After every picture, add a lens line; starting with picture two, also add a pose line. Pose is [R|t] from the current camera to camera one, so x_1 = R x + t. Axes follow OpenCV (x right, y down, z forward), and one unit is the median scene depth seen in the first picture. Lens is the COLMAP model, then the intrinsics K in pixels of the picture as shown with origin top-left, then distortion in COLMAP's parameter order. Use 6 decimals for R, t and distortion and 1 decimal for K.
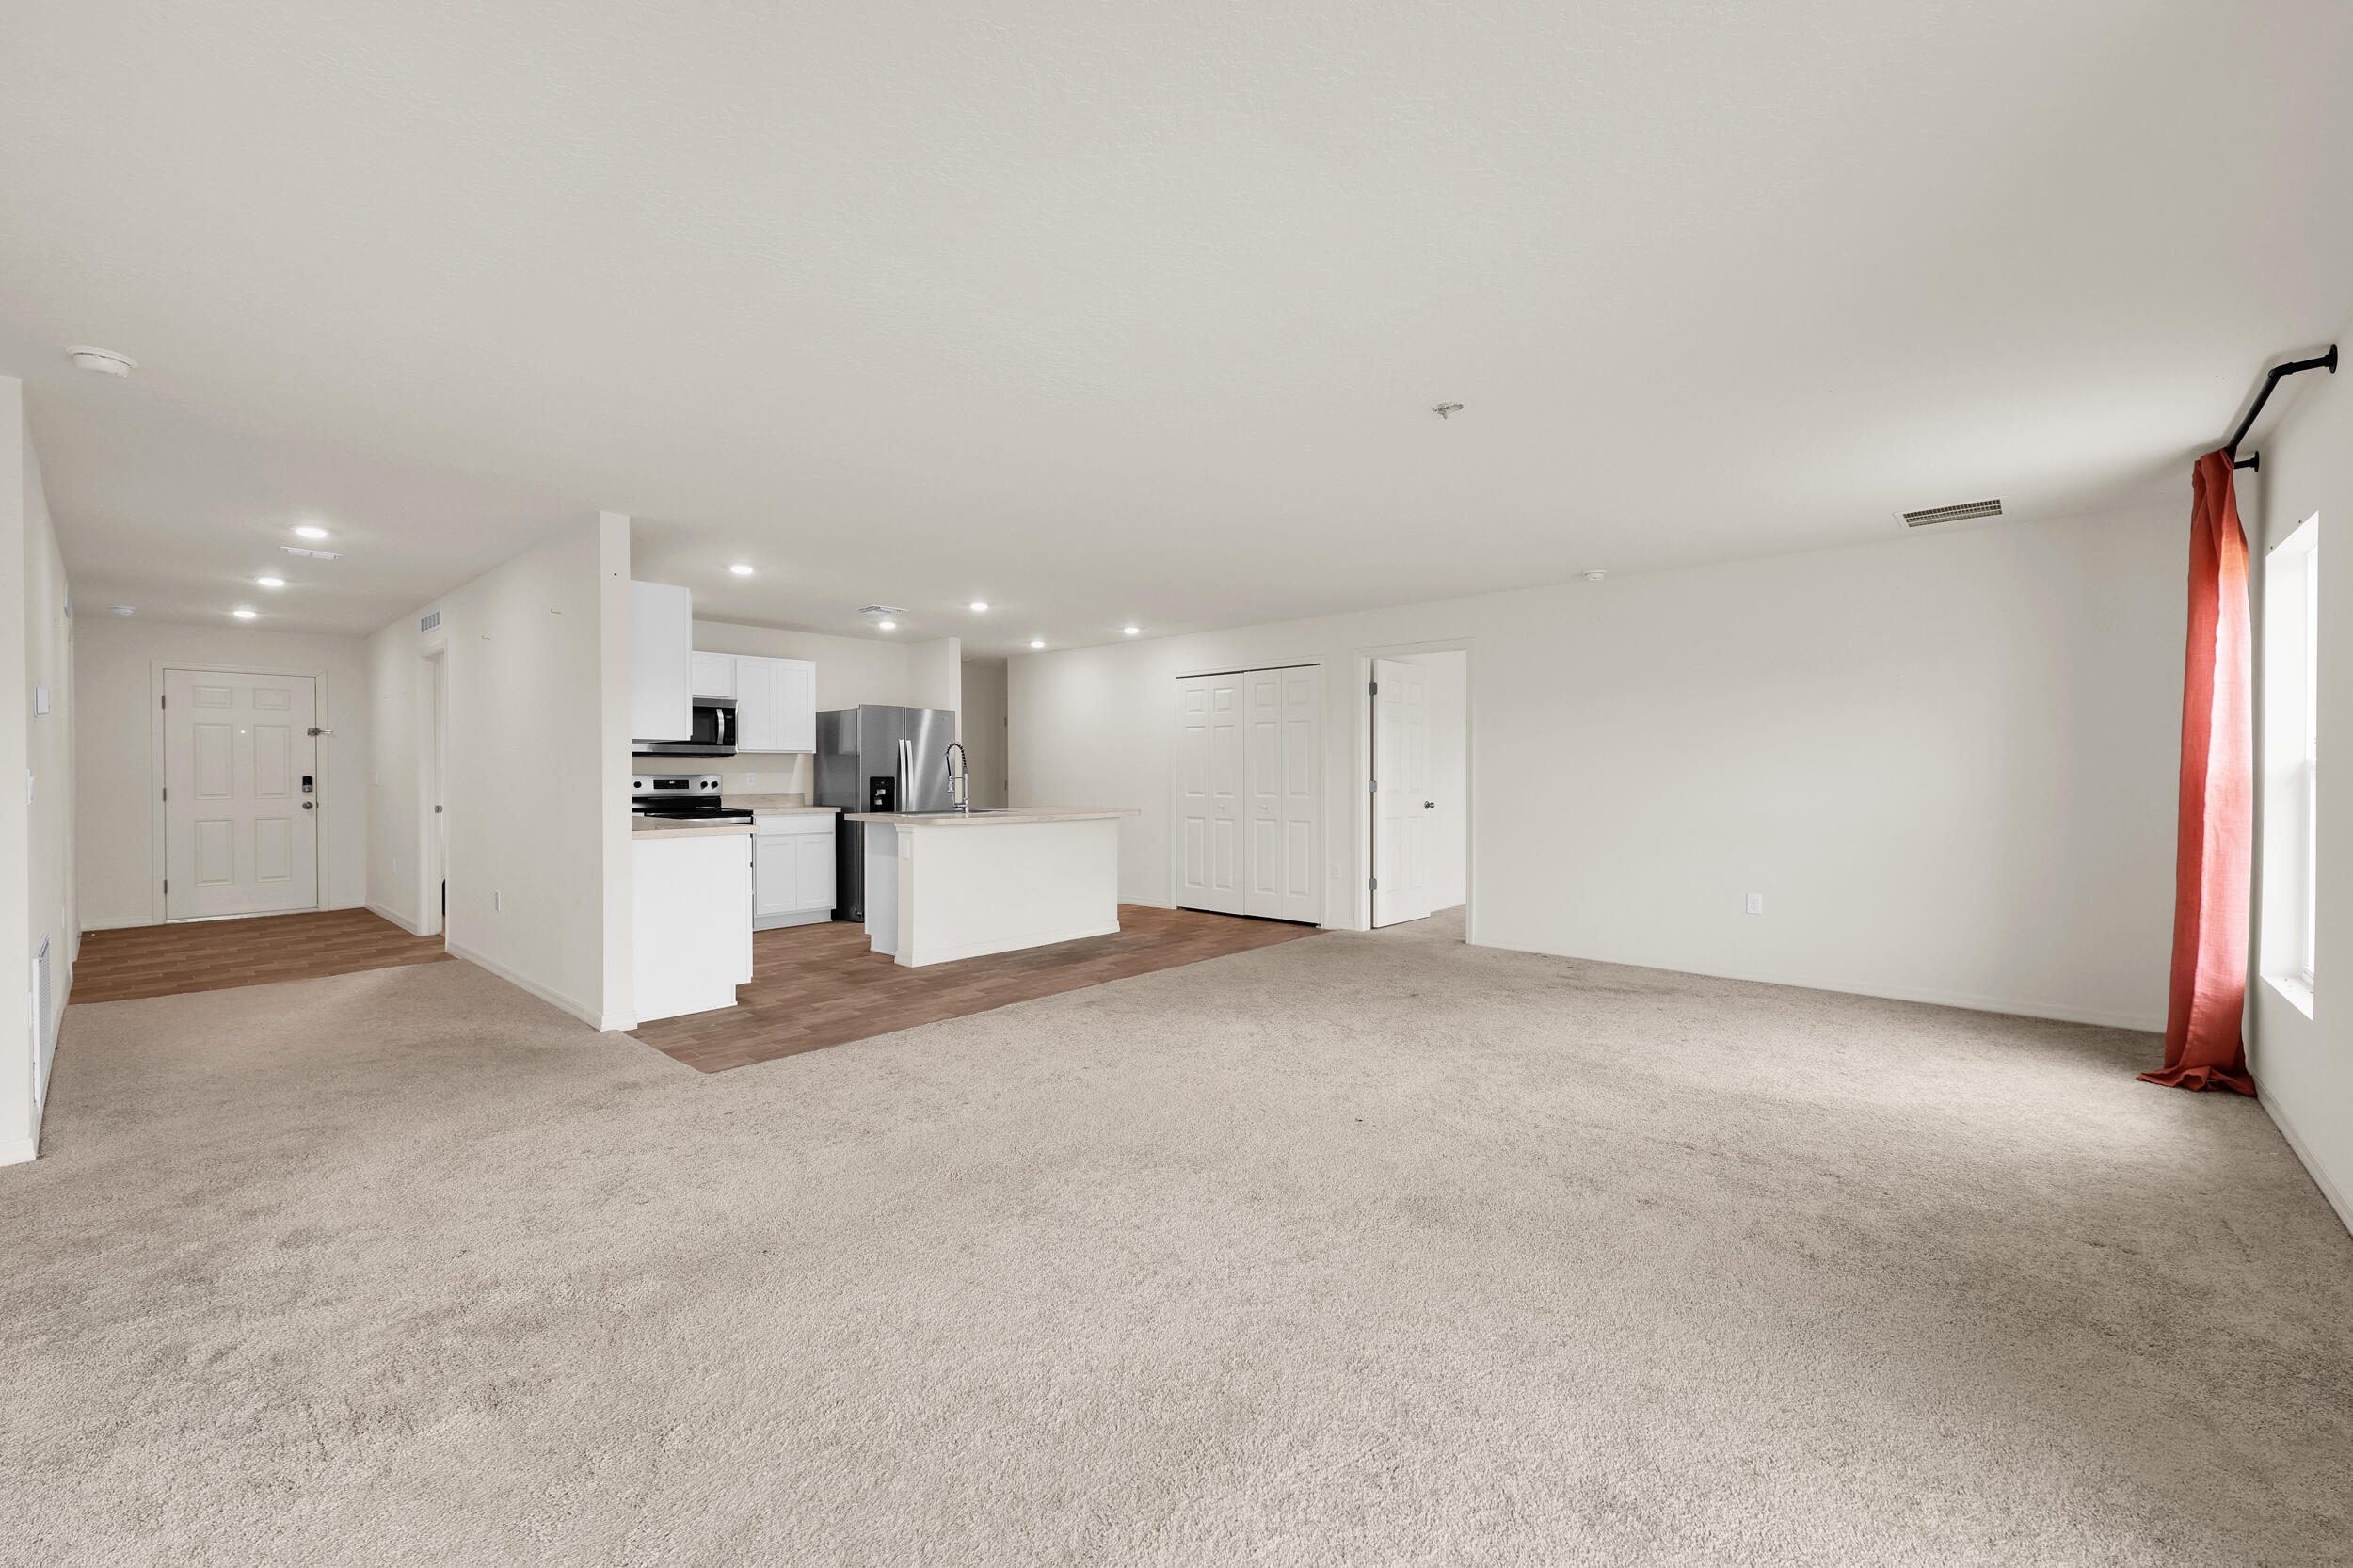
lens RADIAL K [[960.7, 0, 1186.3], [0, 960.7, 777.8], [0, 0, 1]] dist [-0.002393, 0.000026]
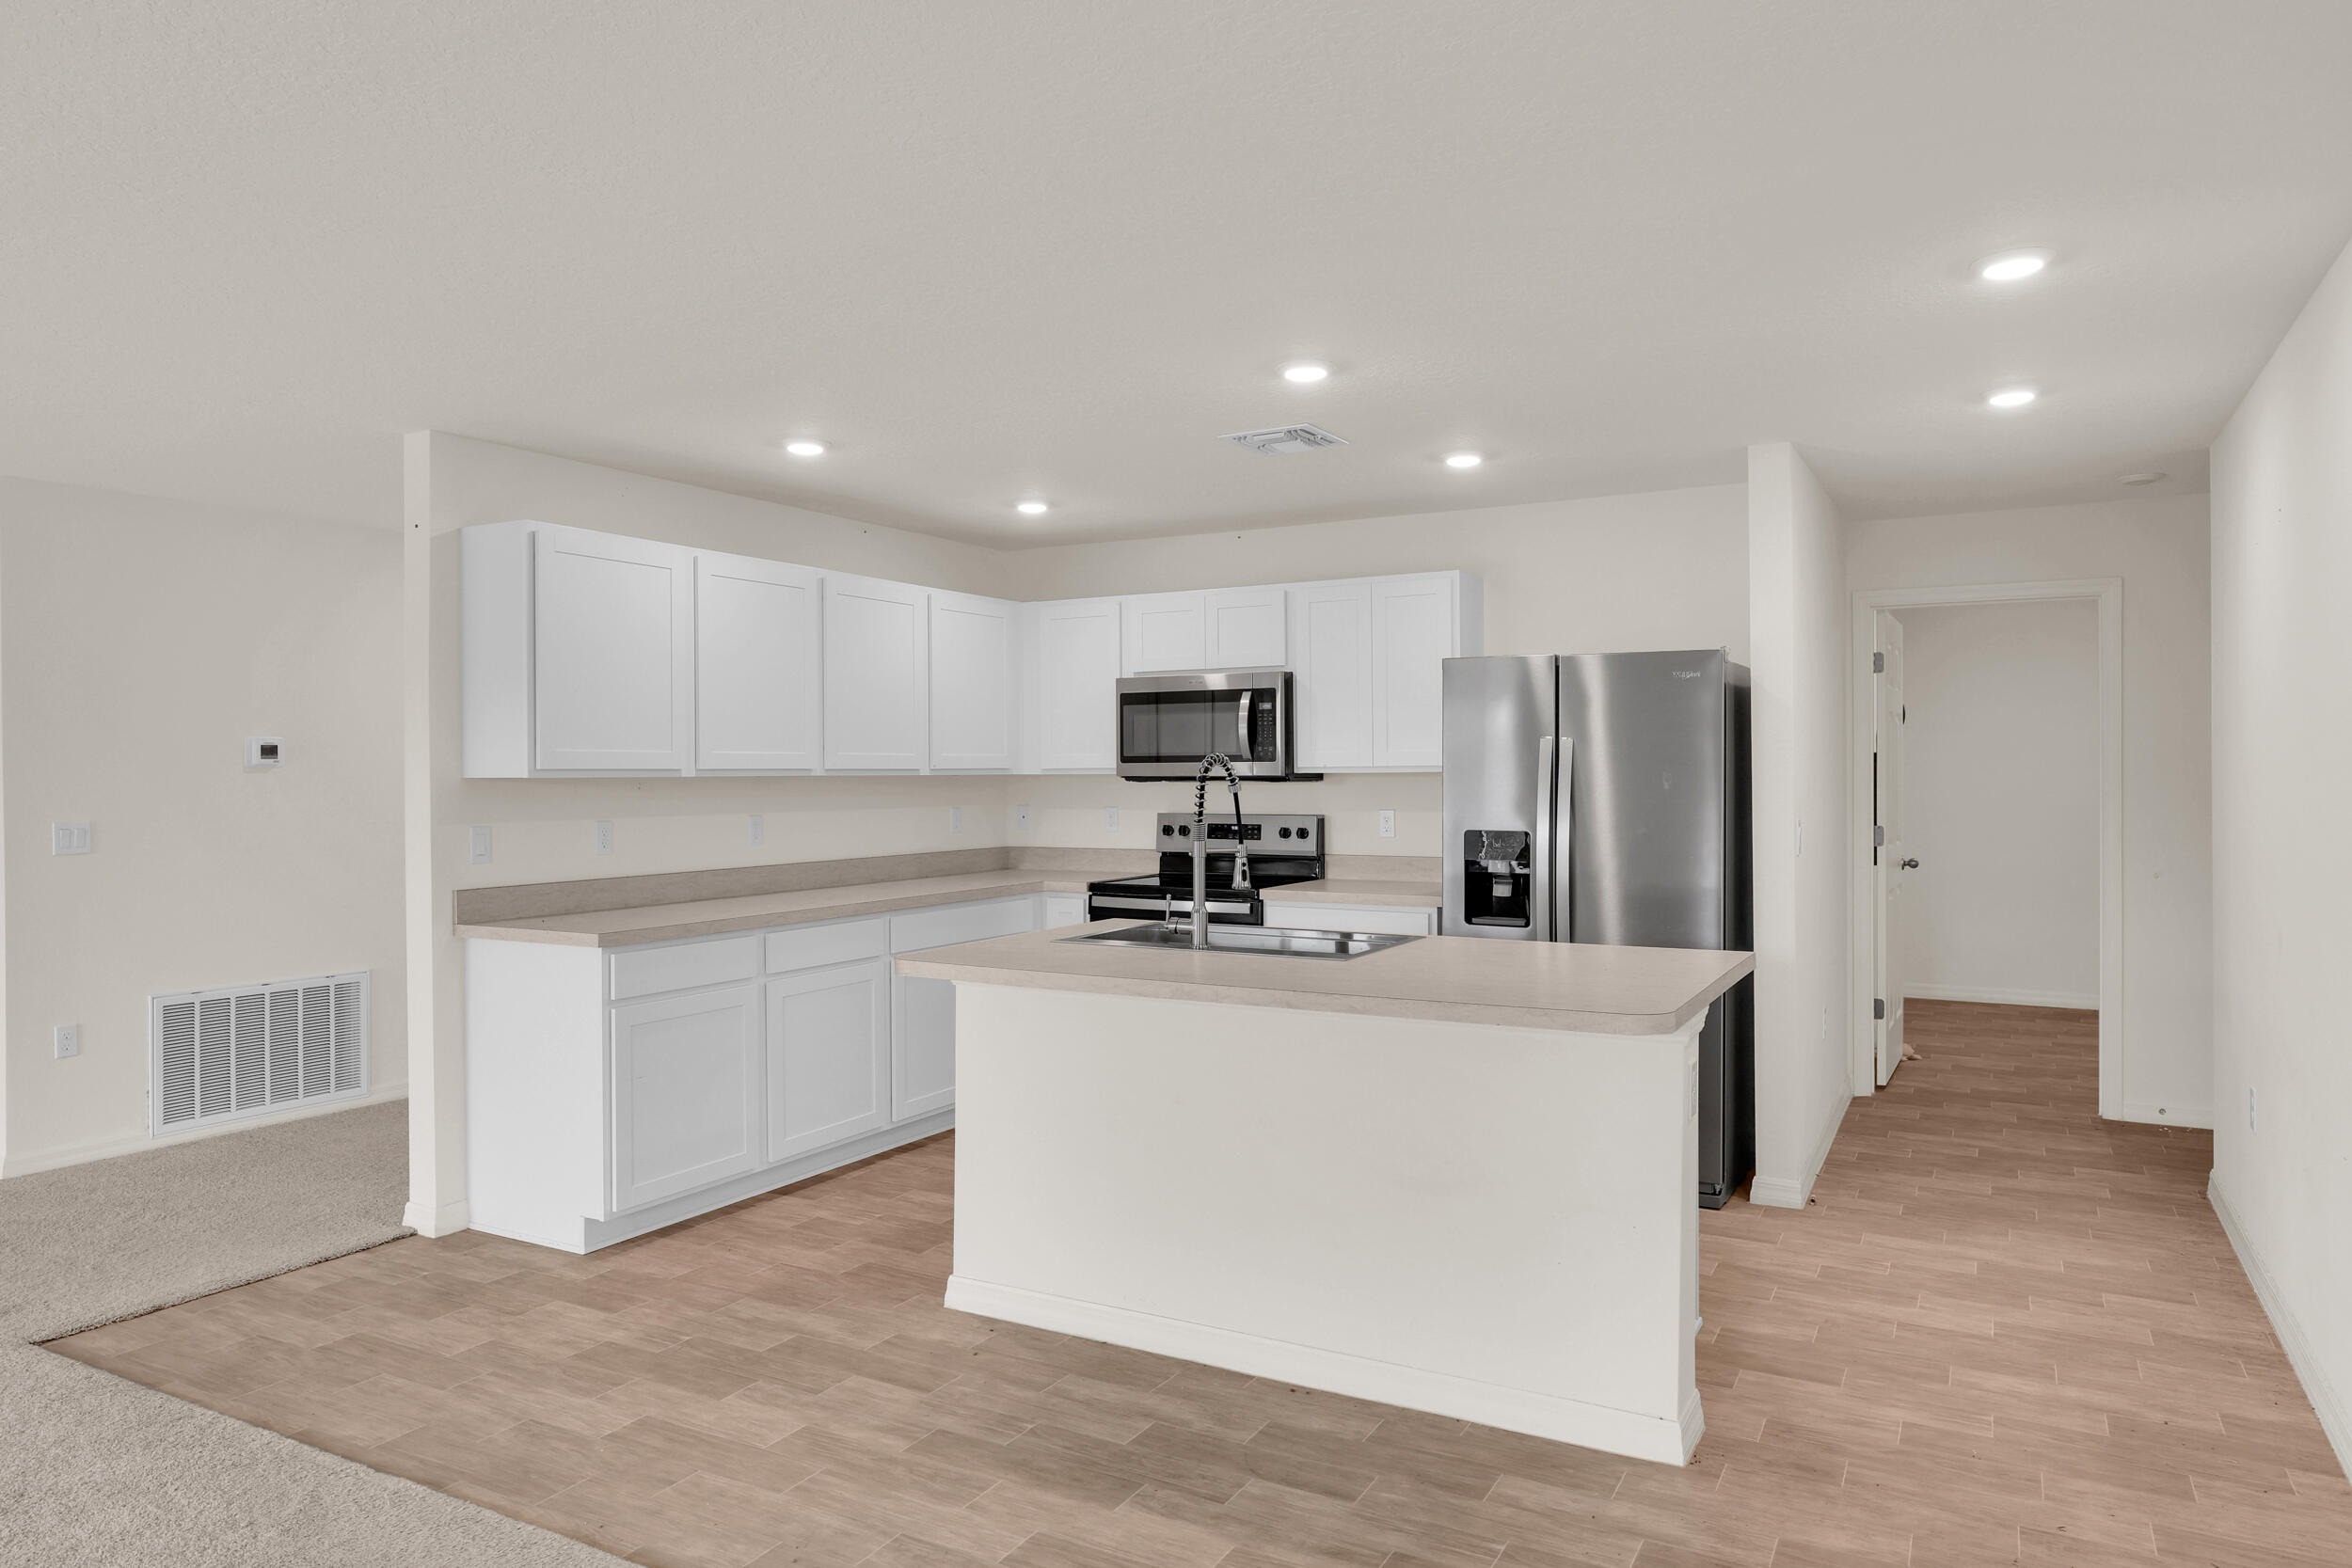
lens RADIAL K [[1485.7, 0, 1178.2], [0, 1485.7, 775.9], [0, 0, 1]] dist [-0.003420, -0.005823]
pose [[0.238841, 0.003969, -0.971050, 0.291644], [-0.002316, 0.999991, 0.003518, -0.027673], [0.971056, 0.001409, 0.238849, 0.746030]]
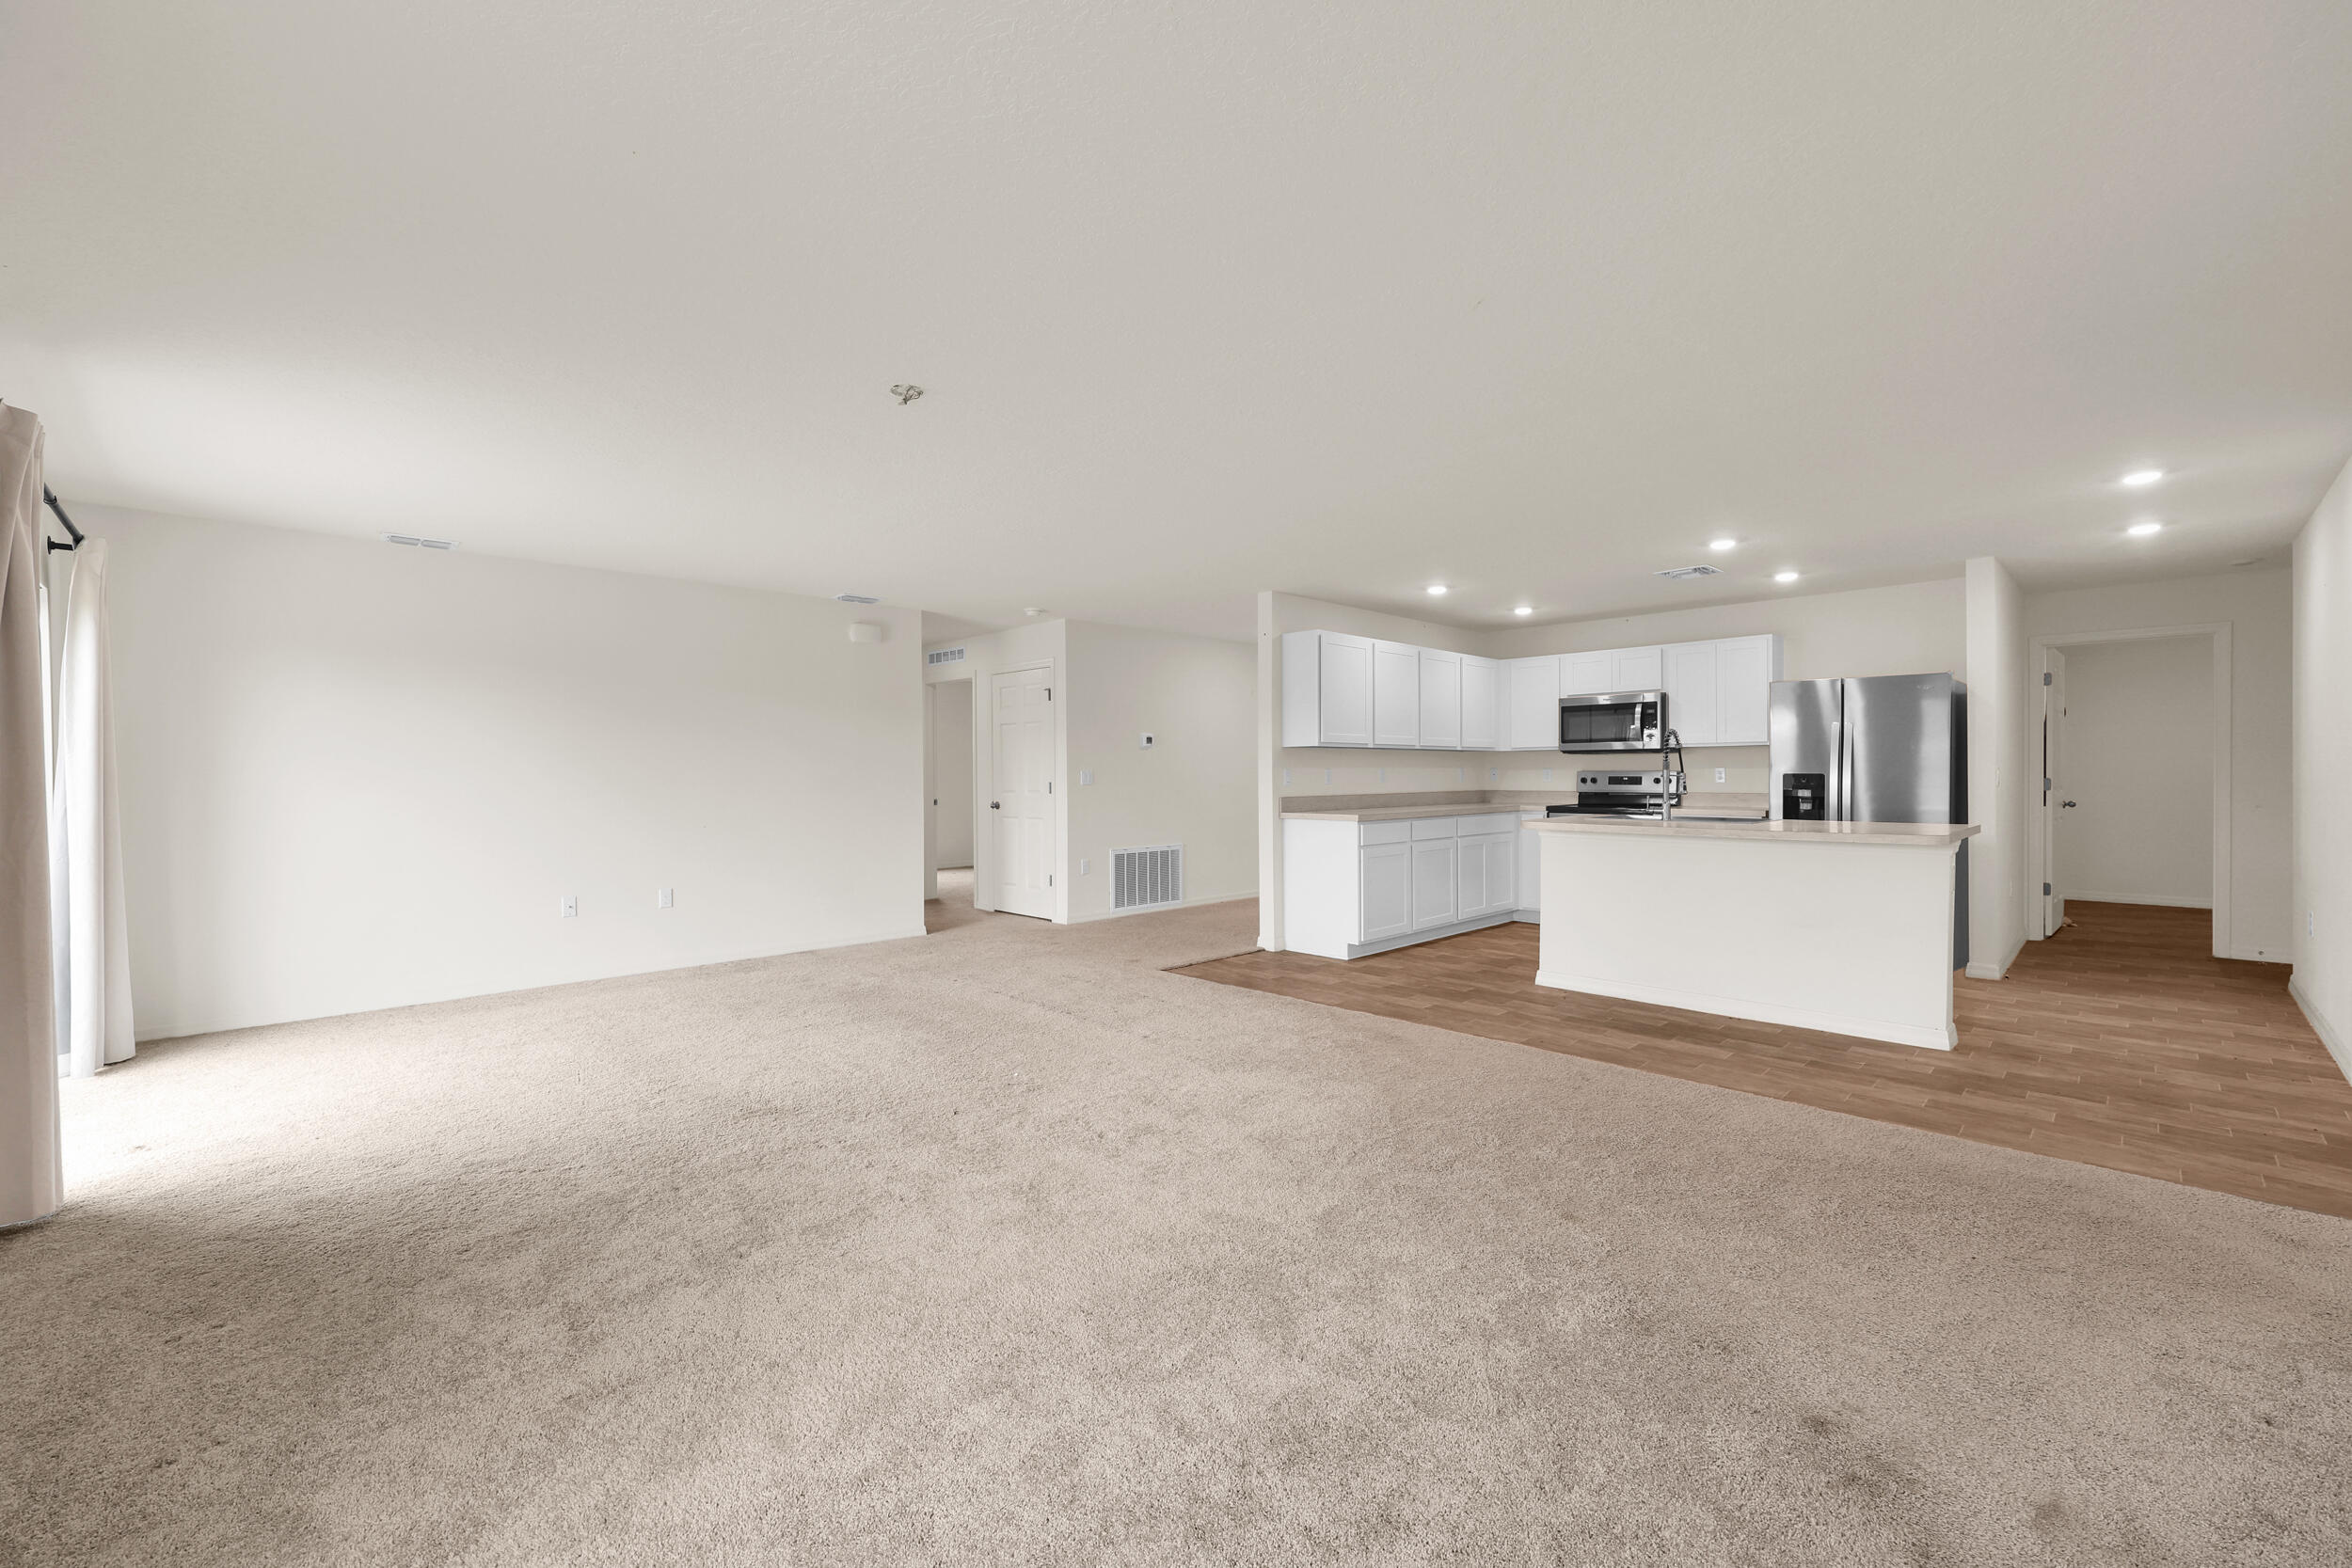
lens RADIAL K [[960.2, 0, 1185.8], [0, 960.2, 777.8], [0, 0, 1]] dist [-0.002393, 0.000026]
pose [[-0.039026, 0.008069, -0.999206, 0.503703], [-0.001103, 0.999966, 0.008118, -0.003458], [0.999238, 0.001419, -0.039016, 0.556436]]
